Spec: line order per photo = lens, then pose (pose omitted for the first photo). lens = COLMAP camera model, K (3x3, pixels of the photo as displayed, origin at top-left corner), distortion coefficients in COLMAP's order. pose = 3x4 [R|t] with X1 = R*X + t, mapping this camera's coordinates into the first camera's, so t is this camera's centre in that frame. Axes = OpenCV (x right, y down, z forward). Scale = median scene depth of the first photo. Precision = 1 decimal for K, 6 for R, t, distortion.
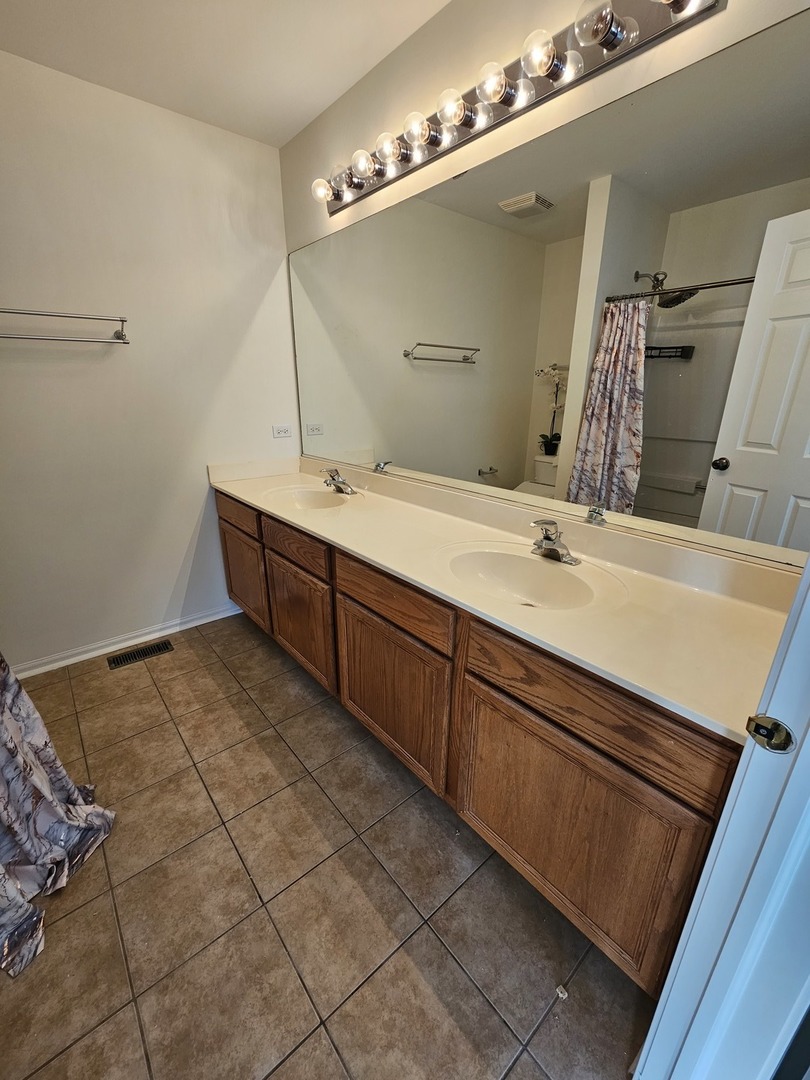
lens RADIAL K [[440.5, 0, 403.8], [0, 440.5, 543.0], [0, 0, 1]] dist [-0.002431, -0.000470]
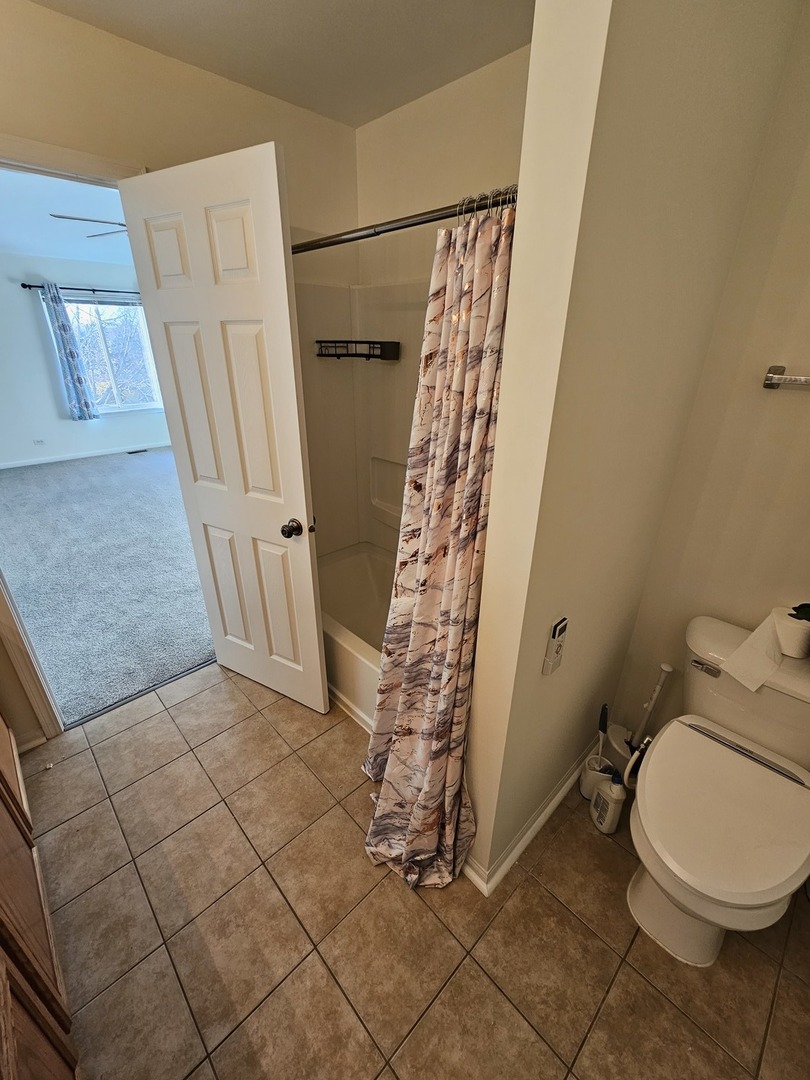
lens RADIAL K [[440.5, 0, 402.2], [0, 440.5, 544.1], [0, 0, 1]] dist [-0.002431, -0.000470]
pose [[-0.997915, 0.015409, -0.062678, -0.681868], [-0.032400, 0.720279, 0.692928, -0.630257], [0.055823, 0.693514, -0.718277, 1.238610]]
